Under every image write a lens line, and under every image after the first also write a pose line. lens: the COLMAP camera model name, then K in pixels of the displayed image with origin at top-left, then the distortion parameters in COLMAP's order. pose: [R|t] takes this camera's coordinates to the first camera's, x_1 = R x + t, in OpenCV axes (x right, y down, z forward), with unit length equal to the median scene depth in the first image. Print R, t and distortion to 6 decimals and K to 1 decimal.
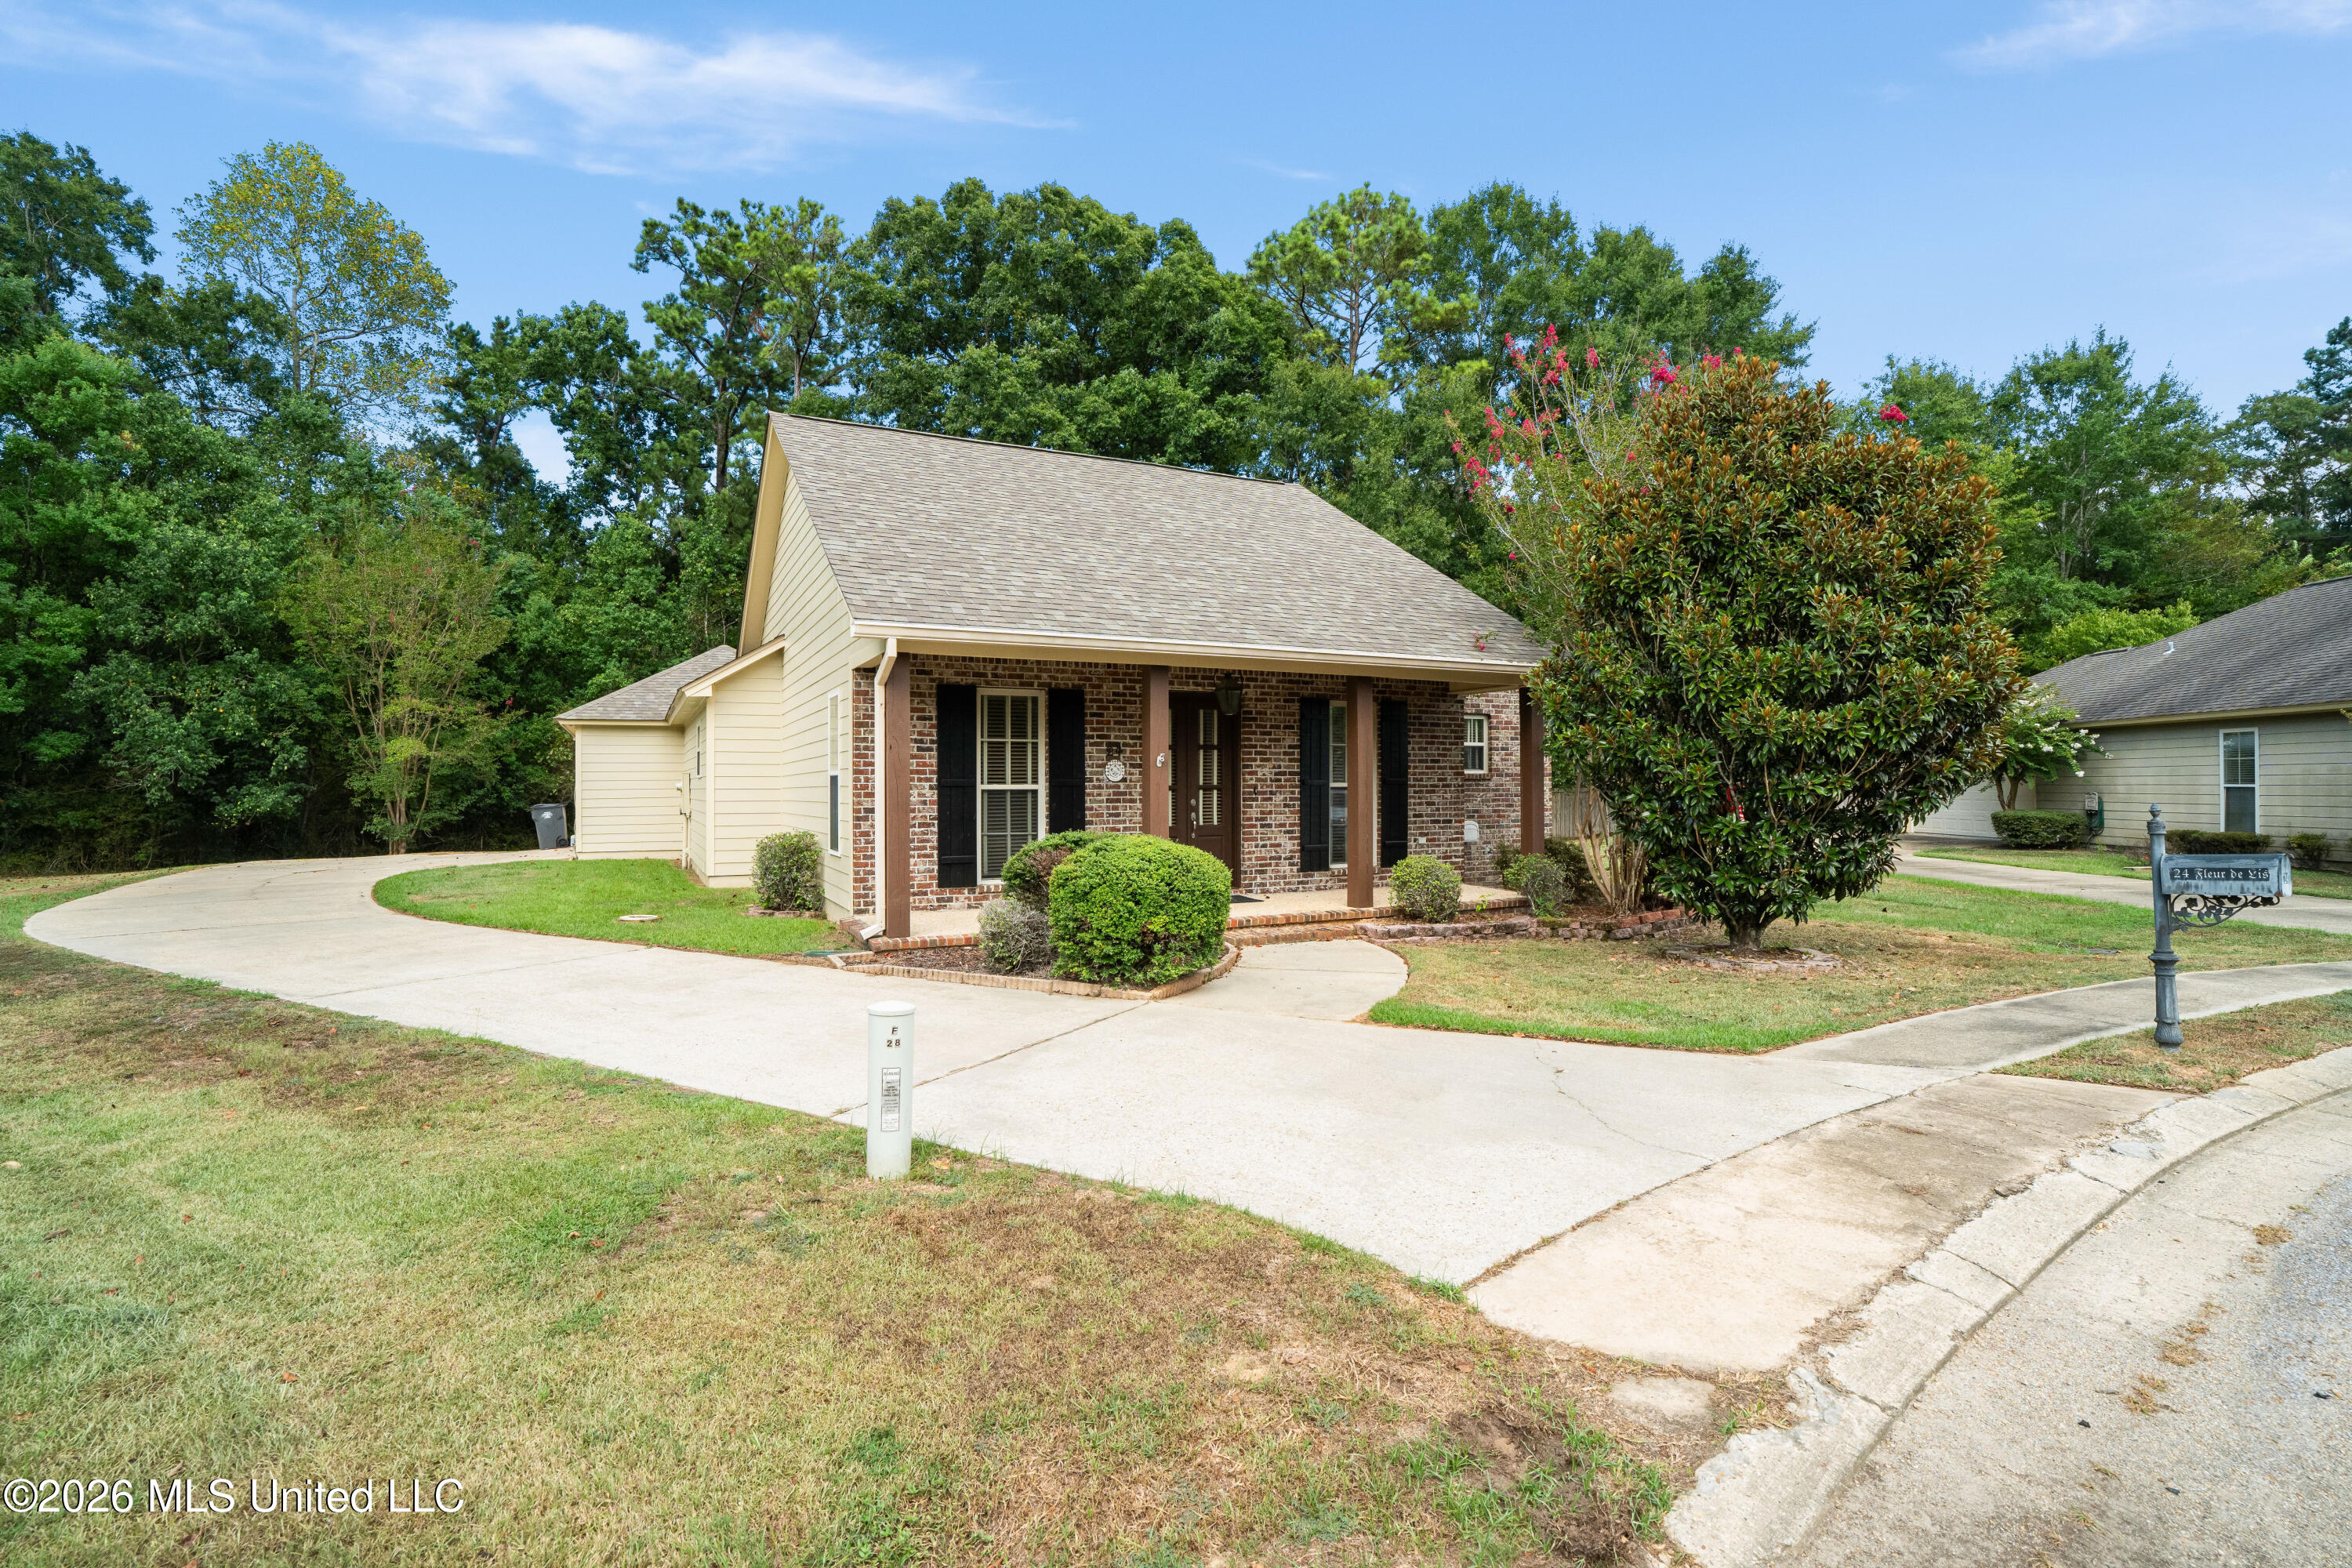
lens RADIAL K [[1046.4, 0, 1176.0], [0, 1046.4, 784.0], [0, 0, 1]] dist [-0.069355, 0.020104]
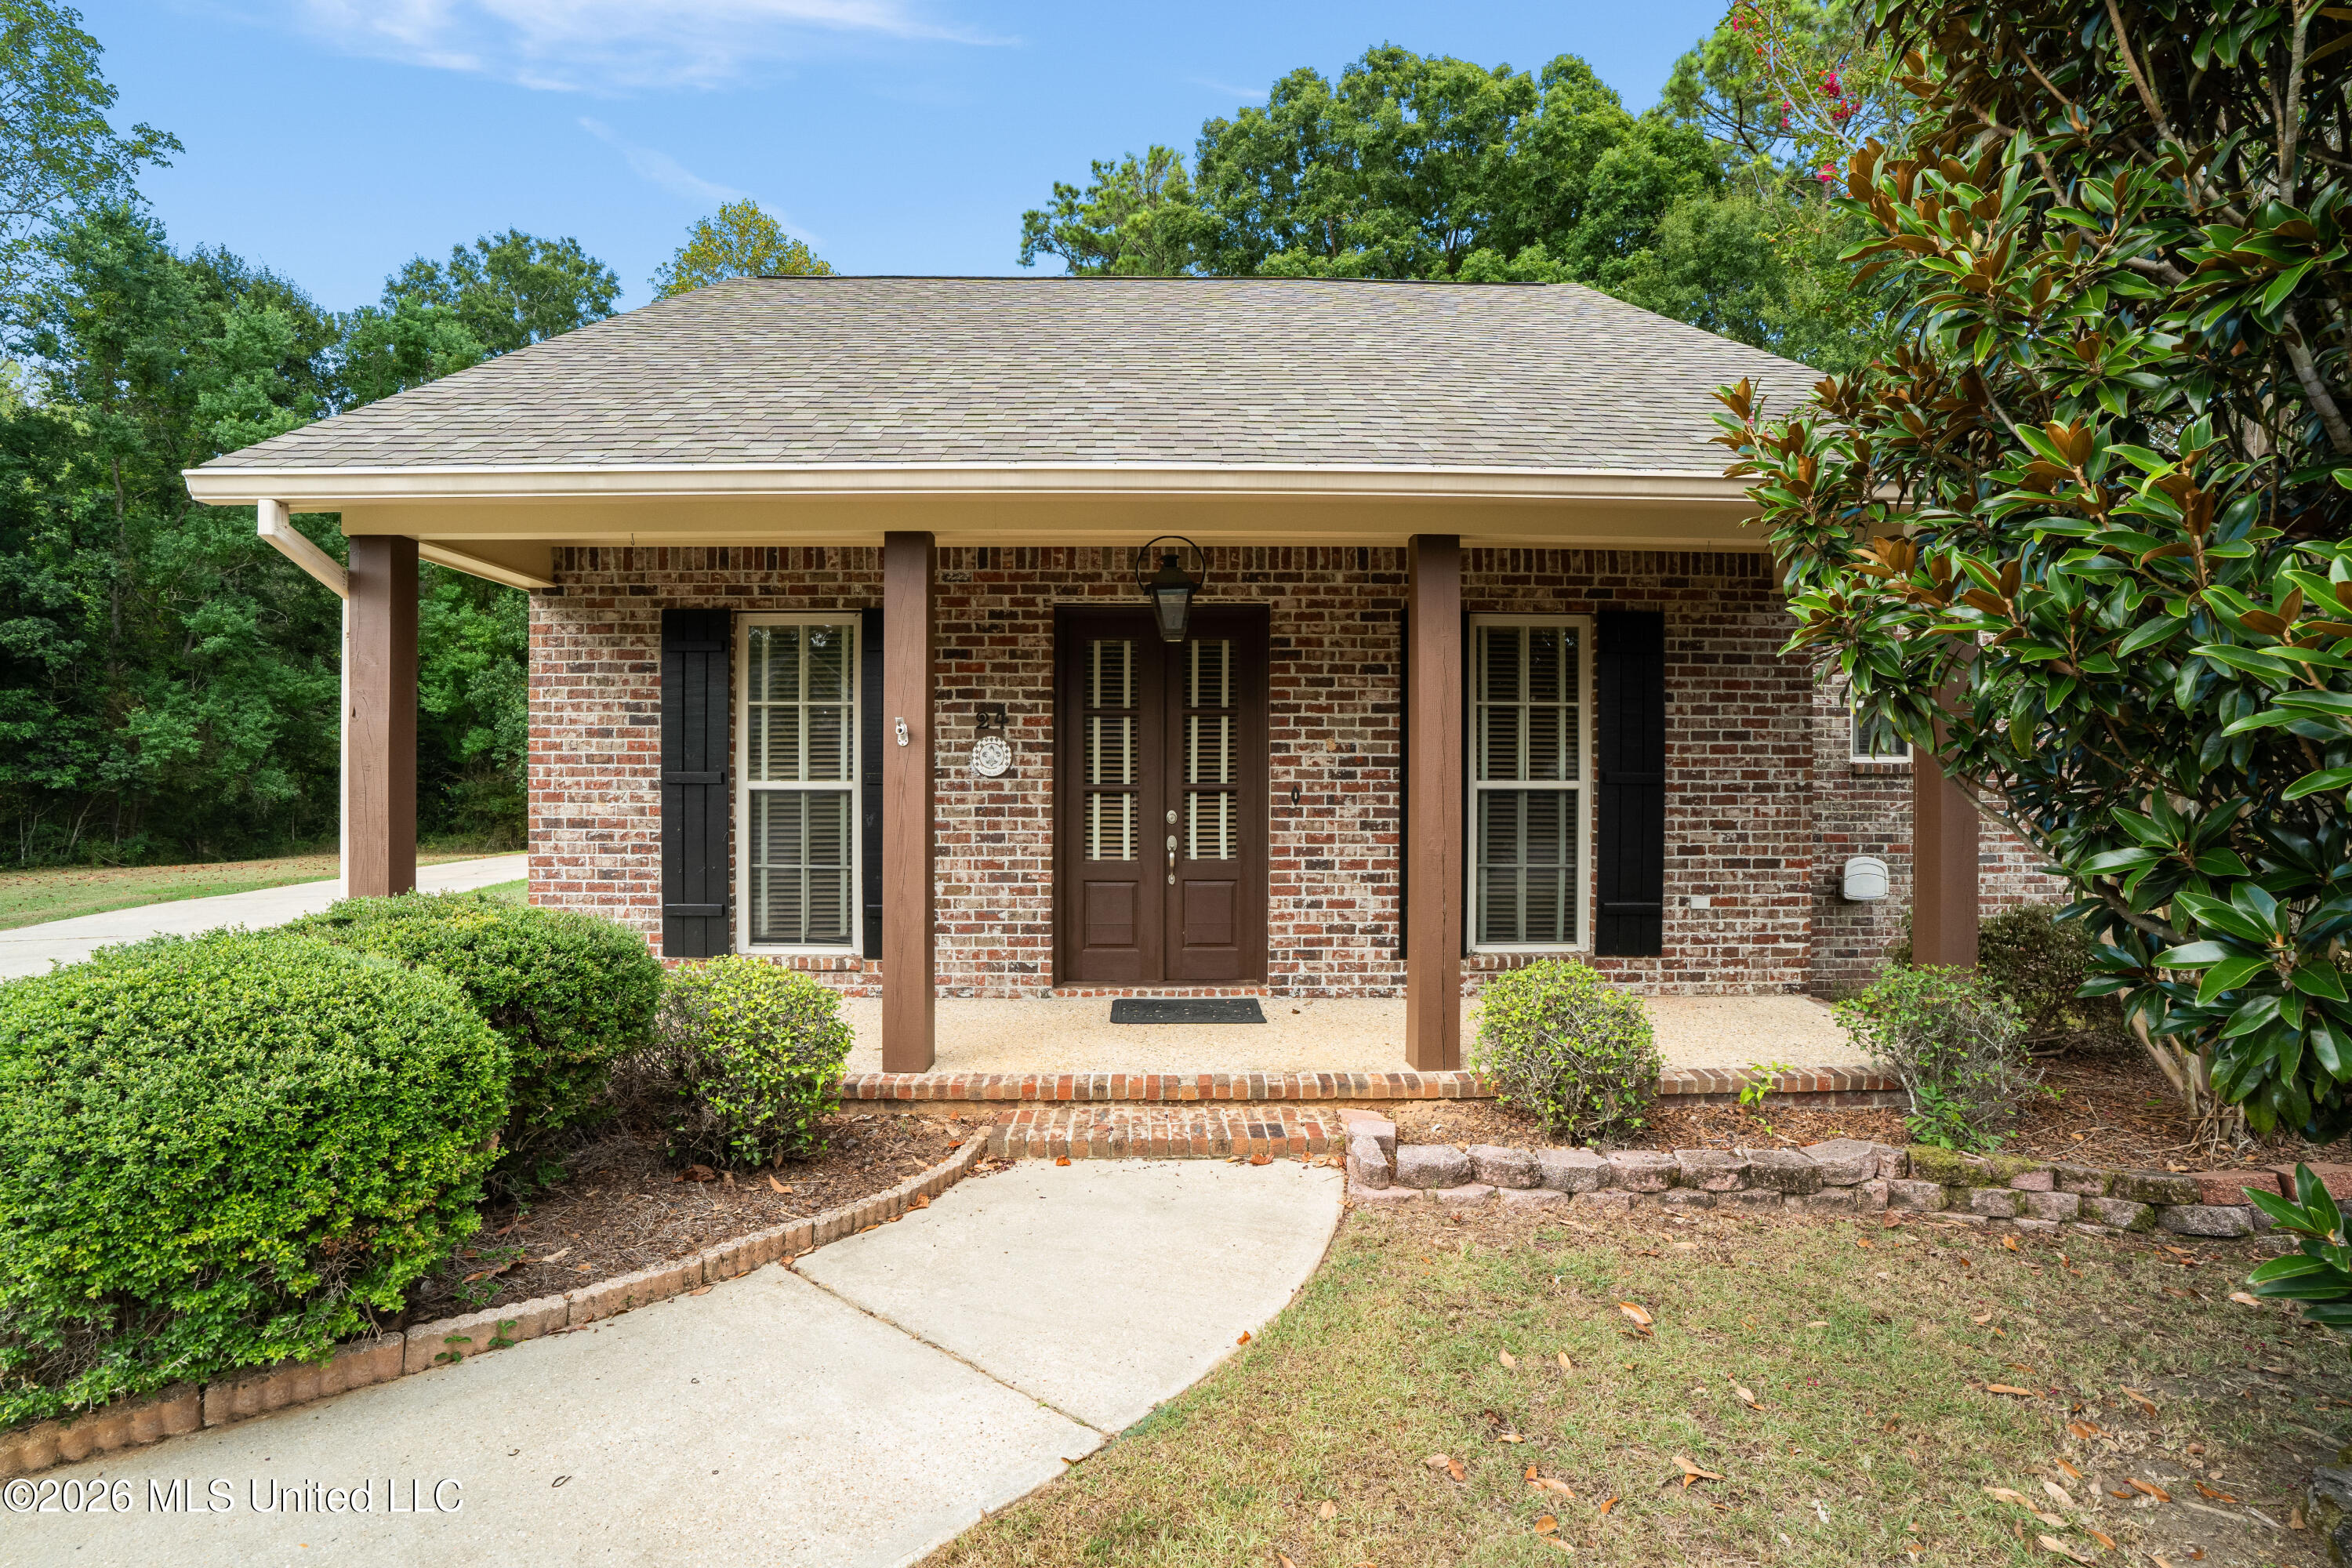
lens RADIAL K [[1102.8, 0, 1140.1], [0, 1102.8, 780.9], [0, 0, 1]] dist [-0.075033, 0.031077]
pose [[0.902572, 0.005771, -0.430500, 0.234908], [-0.004296, 0.999981, 0.004400, -0.002681], [0.430517, -0.002122, 0.902580, 0.477631]]
